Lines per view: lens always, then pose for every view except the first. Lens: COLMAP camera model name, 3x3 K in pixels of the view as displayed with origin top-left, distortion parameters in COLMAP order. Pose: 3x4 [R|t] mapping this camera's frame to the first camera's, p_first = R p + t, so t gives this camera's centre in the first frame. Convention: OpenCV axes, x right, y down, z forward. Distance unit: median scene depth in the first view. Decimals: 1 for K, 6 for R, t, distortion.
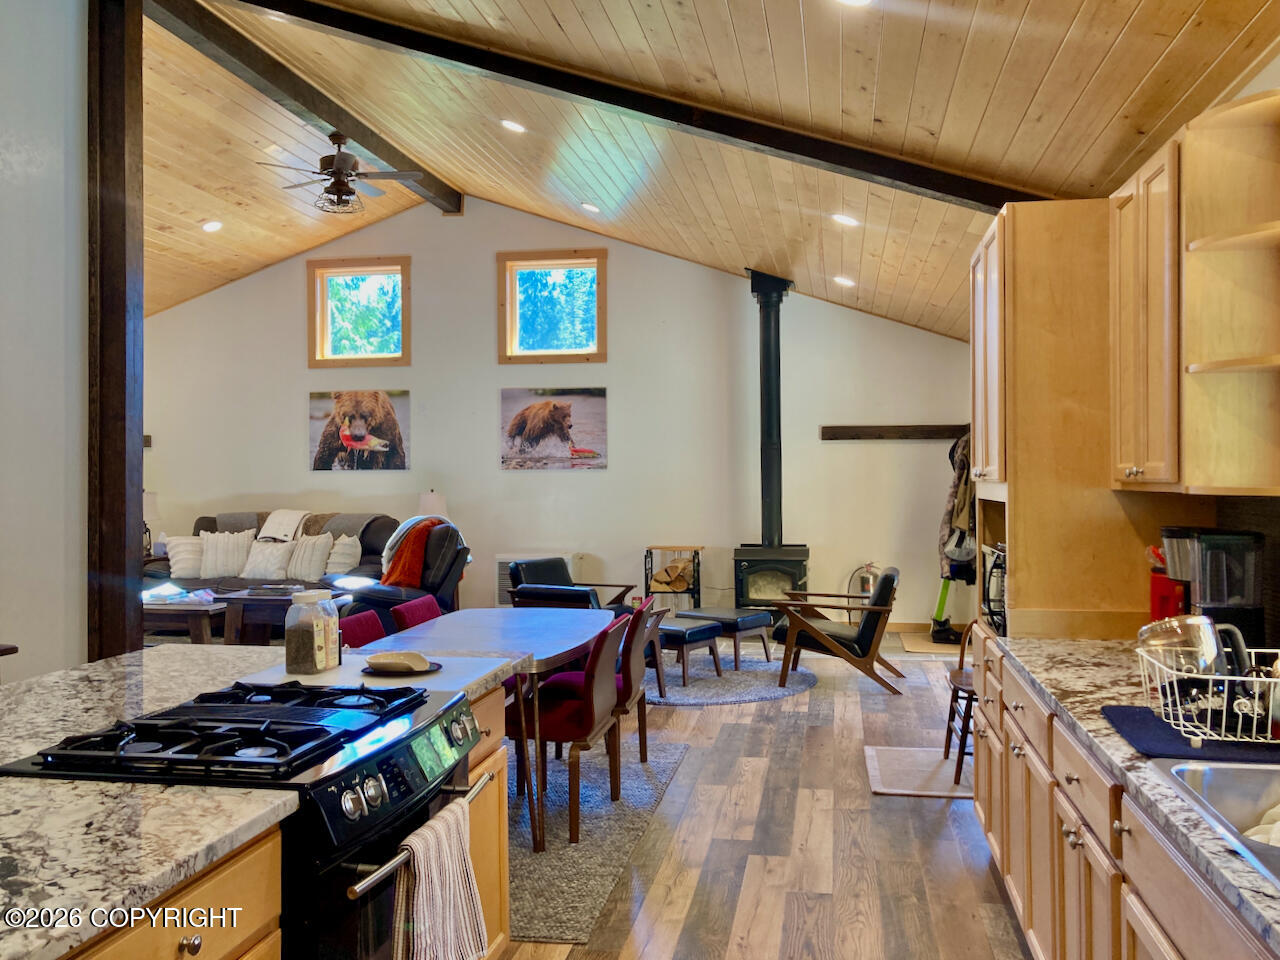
lens RADIAL K [[1070.0, 0, 640.5], [0, 1070.0, 478.6], [0, 0, 1]] dist [0.021911, -0.004124]
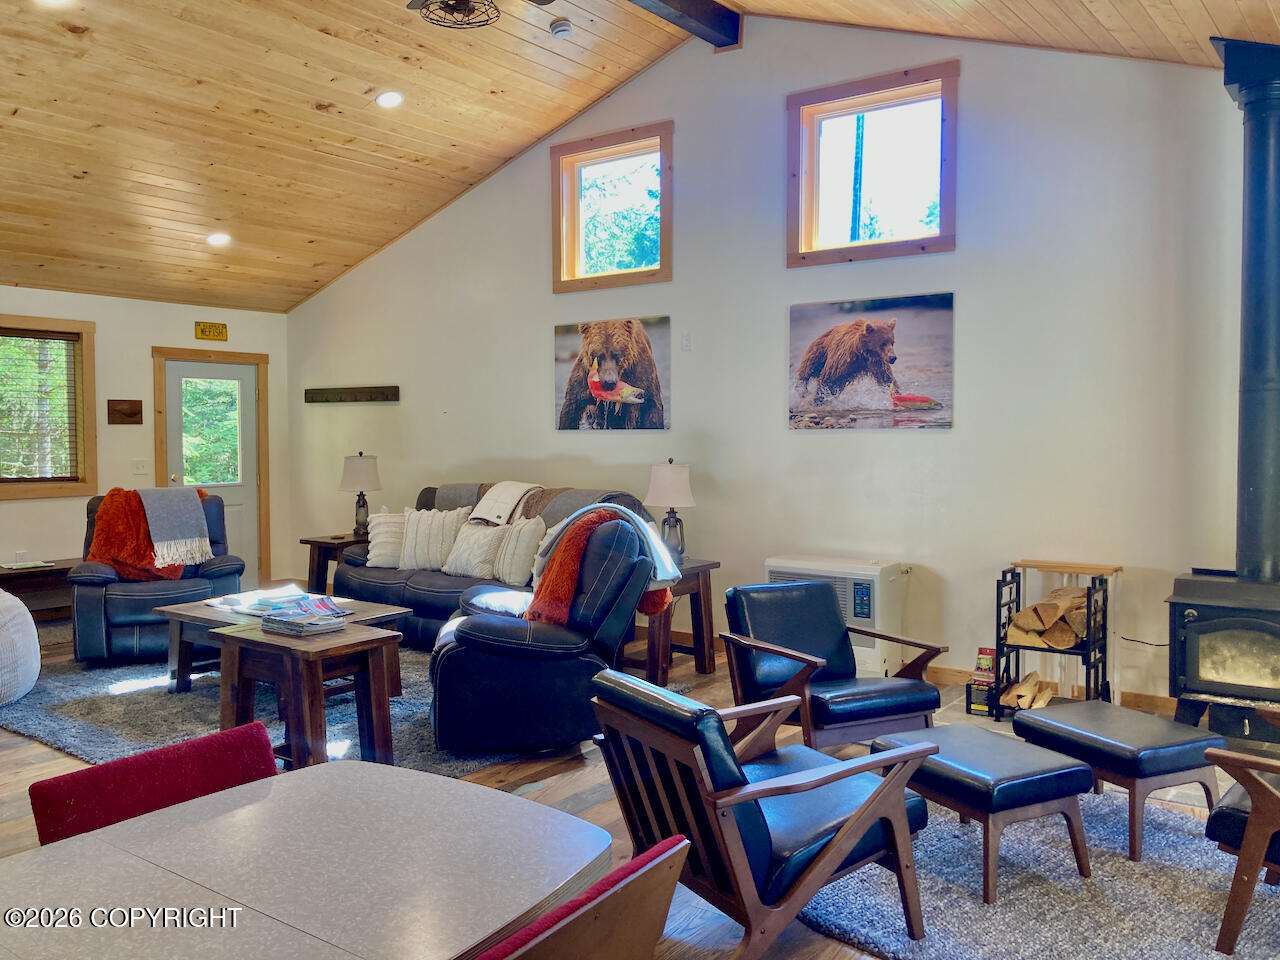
lens RADIAL K [[1070.0, 0, 608.4], [0, 1070.0, 486.1], [0, 0, 1]] dist [0.021911, -0.004124]
pose [[0.892388, 0.024754, -0.450590, 0.069394], [-0.003674, 0.998860, 0.047597, -0.004356], [0.451255, -0.040820, 0.891461, 0.362416]]
